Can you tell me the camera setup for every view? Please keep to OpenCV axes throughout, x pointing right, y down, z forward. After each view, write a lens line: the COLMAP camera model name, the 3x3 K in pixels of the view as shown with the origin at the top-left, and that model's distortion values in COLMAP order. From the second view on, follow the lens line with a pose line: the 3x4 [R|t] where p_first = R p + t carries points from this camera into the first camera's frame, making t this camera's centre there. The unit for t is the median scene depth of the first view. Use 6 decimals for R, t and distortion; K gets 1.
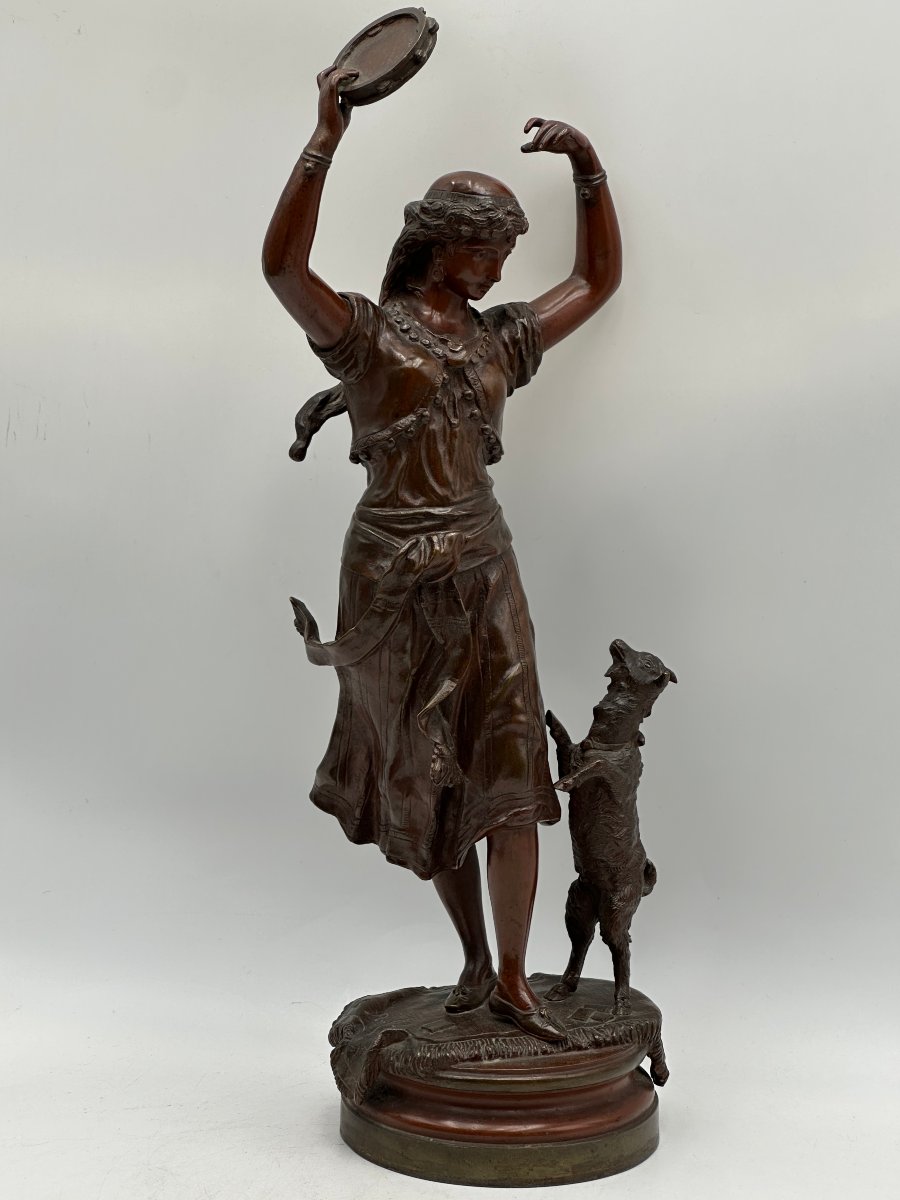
lens RADIAL K [[2676.0, 0, 450.0], [0, 2676.0, 600.0], [0, 0, 1]] dist [-0.321138, 6.758172]
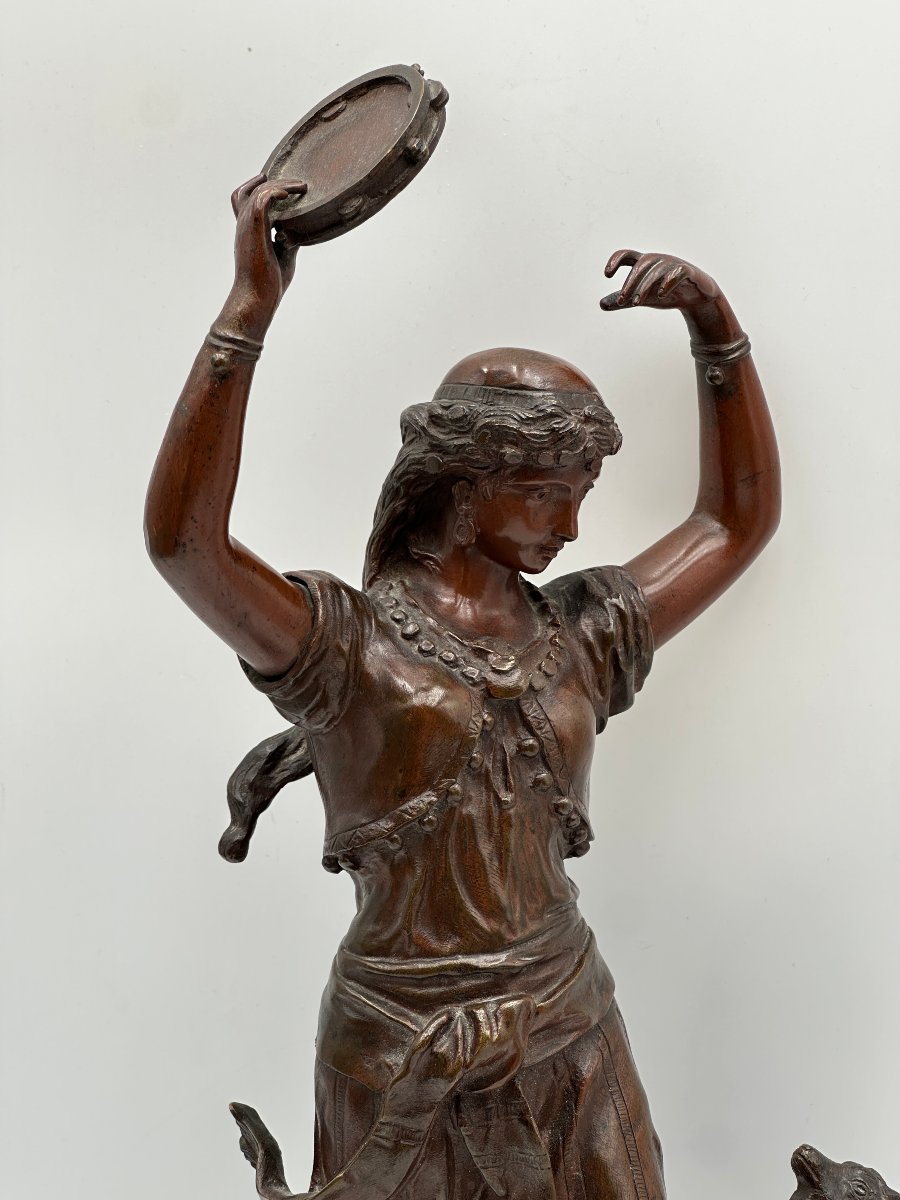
lens RADIAL K [[2678.7, 0, 495.8], [0, 2678.7, 602.3], [0, 0, 1]] dist [-0.743352, 13.089376]
pose [[0.998998, -0.043710, 0.009569, -0.004030], [0.044055, 0.998251, -0.039433, -0.084822], [-0.007829, 0.039815, 0.999176, 0.438737]]
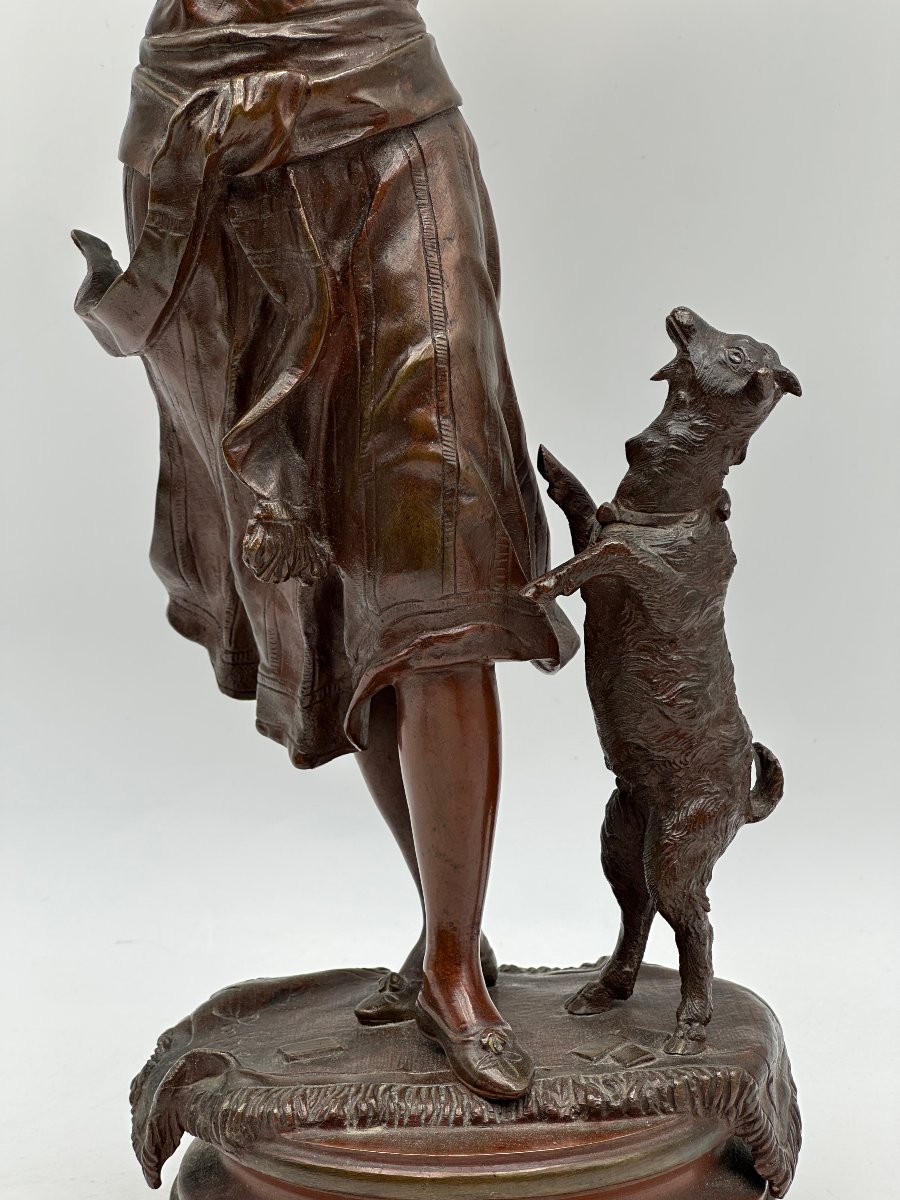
lens RADIAL K [[2676.0, 0, 450.0], [0, 2676.0, 600.0], [0, 0, 1]] dist [-0.321138, 6.758172]
pose [[0.941001, 0.021372, -0.337729, 0.198839], [-0.011975, 0.999482, 0.029884, 0.057174], [0.338193, -0.024077, 0.940769, 0.530912]]
